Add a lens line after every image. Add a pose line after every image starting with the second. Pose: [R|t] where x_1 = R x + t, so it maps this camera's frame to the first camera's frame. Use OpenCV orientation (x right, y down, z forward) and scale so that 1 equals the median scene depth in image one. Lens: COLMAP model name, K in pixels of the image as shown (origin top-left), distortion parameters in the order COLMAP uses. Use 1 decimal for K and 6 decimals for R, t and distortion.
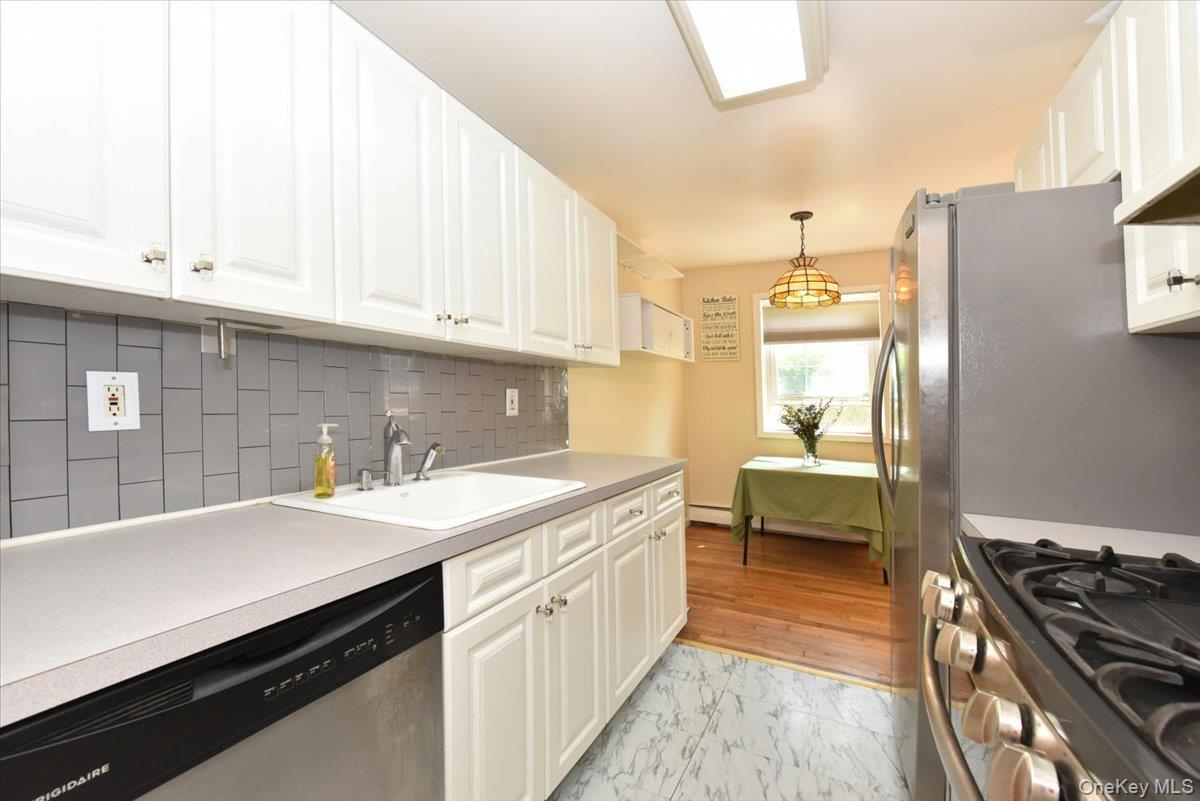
lens RADIAL K [[494.6, 0, 605.1], [0, 494.6, 413.4], [0, 0, 1]] dist [0.009399, 0.000082]
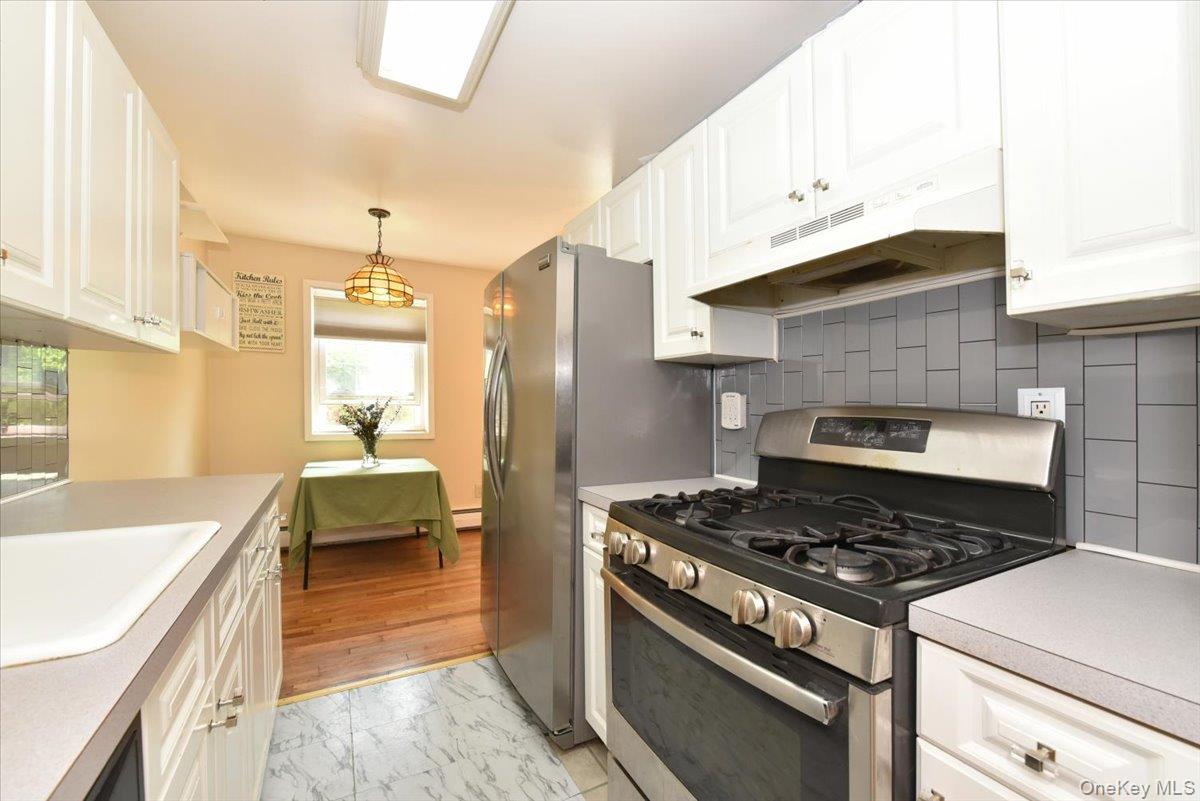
lens RADIAL K [[493.1, 0, 600.0], [0, 493.1, 400.5], [0, 0, 1]] dist [-0.000217, -0.000114]
pose [[0.587604, -0.001395, 0.809147, -0.177409], [0.019776, 0.999725, -0.012637, -0.006297], [-0.808907, 0.023427, 0.587470, 0.104220]]
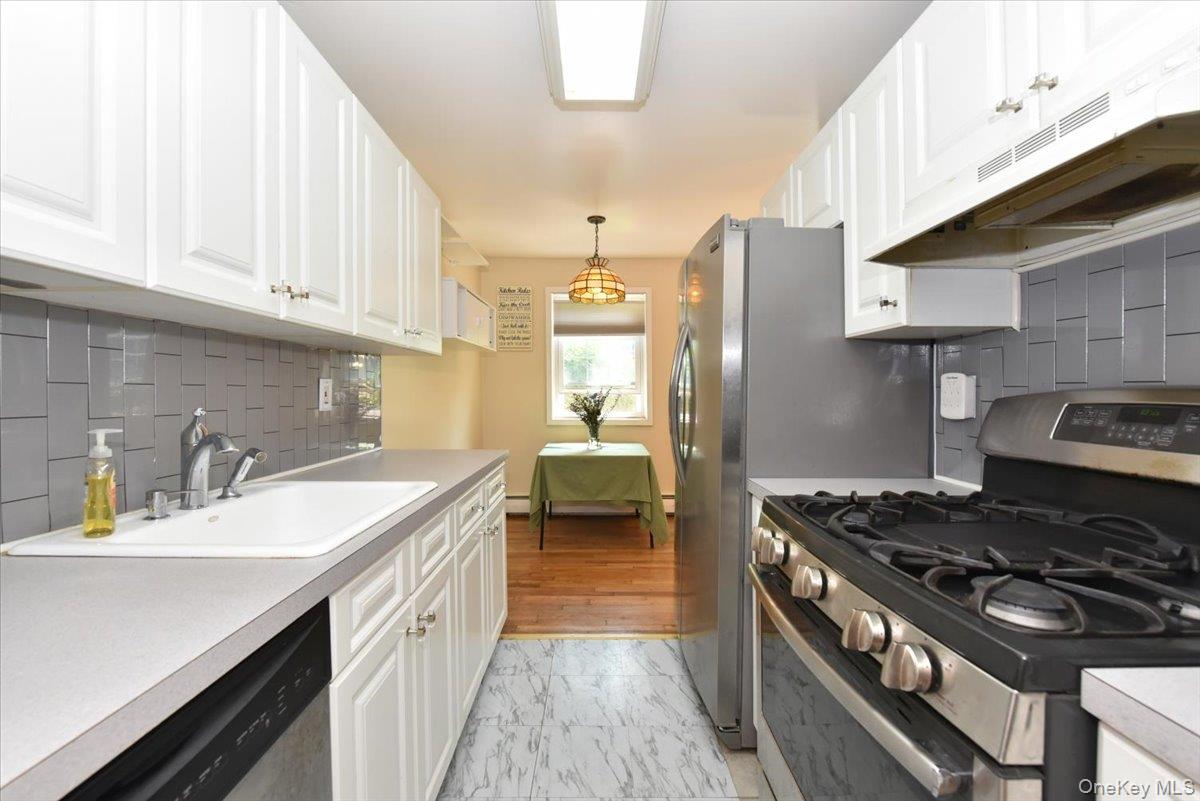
lens RADIAL K [[496.7, 0, 594.8], [0, 496.7, 395.0], [0, 0, 1]] dist [-0.002006, -0.000443]
pose [[0.900098, -0.017159, 0.435349, -0.095799], [0.024573, 0.999633, -0.011406, -0.000964], [-0.434993, 0.020964, 0.900190, 0.028424]]
